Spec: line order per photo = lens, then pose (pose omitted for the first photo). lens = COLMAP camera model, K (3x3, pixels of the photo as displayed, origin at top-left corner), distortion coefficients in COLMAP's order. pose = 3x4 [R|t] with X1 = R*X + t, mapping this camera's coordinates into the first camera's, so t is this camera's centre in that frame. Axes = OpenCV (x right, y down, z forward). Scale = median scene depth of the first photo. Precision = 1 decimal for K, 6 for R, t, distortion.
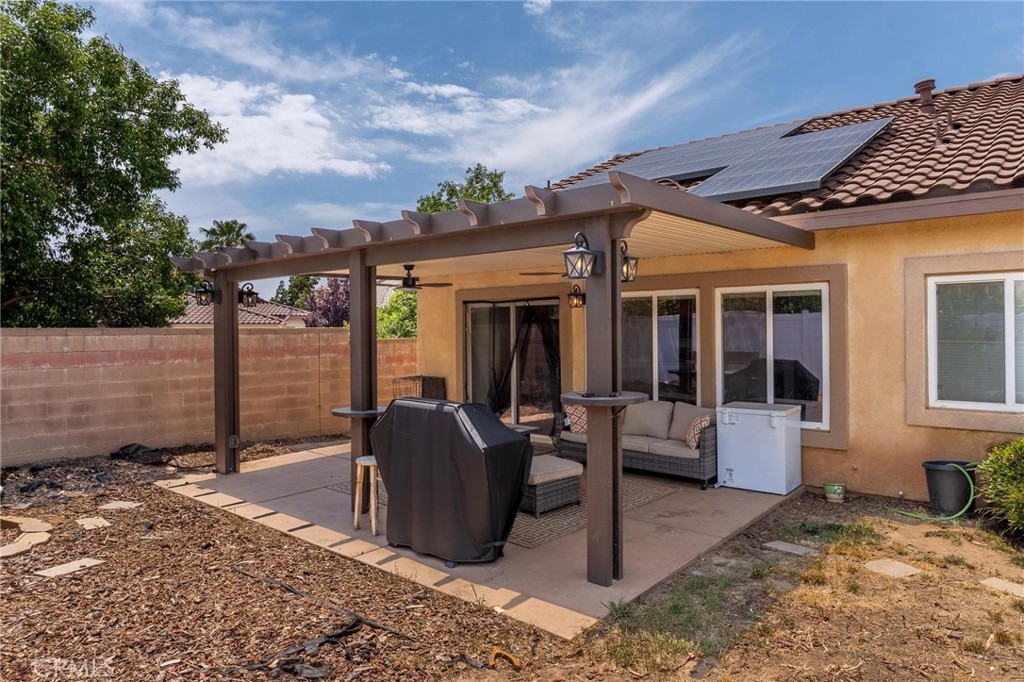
lens RADIAL K [[661.0, 0, 505.6], [0, 661.0, 333.9], [0, 0, 1]] dist [-0.139482, 0.247602]
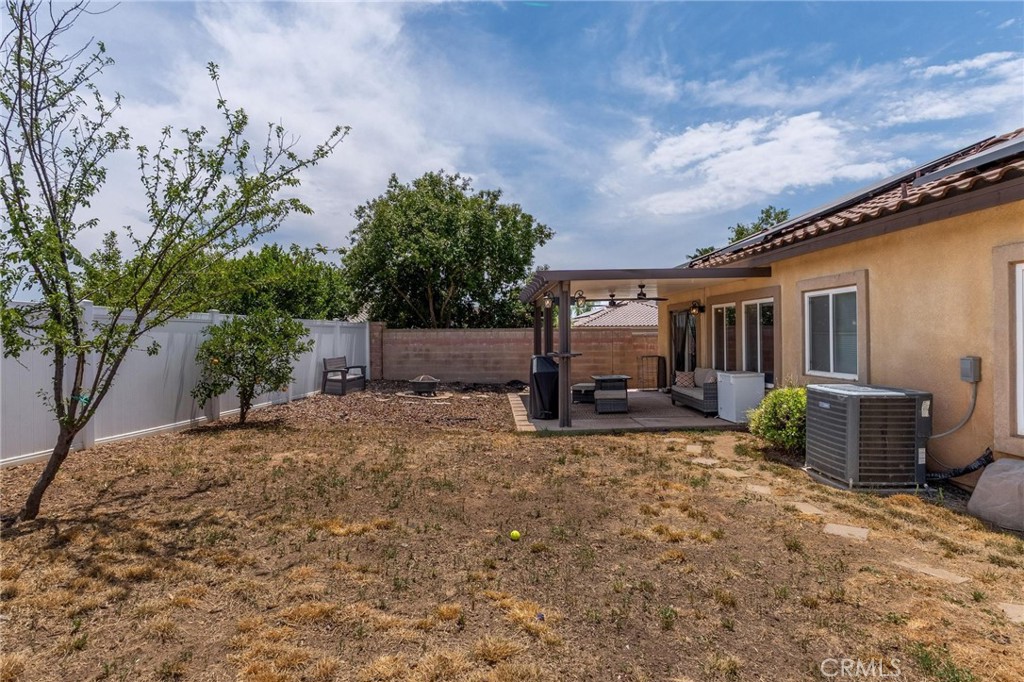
lens RADIAL K [[584.8, 0, 512.0], [0, 584.8, 341.0], [0, 0, 1]] dist [0.050577, -0.000378]
pose [[0.675029, 0.009717, -0.737727, 0.092530], [-0.002486, 0.999938, 0.010895, 0.001255], [0.737787, -0.005520, 0.675011, -0.038091]]
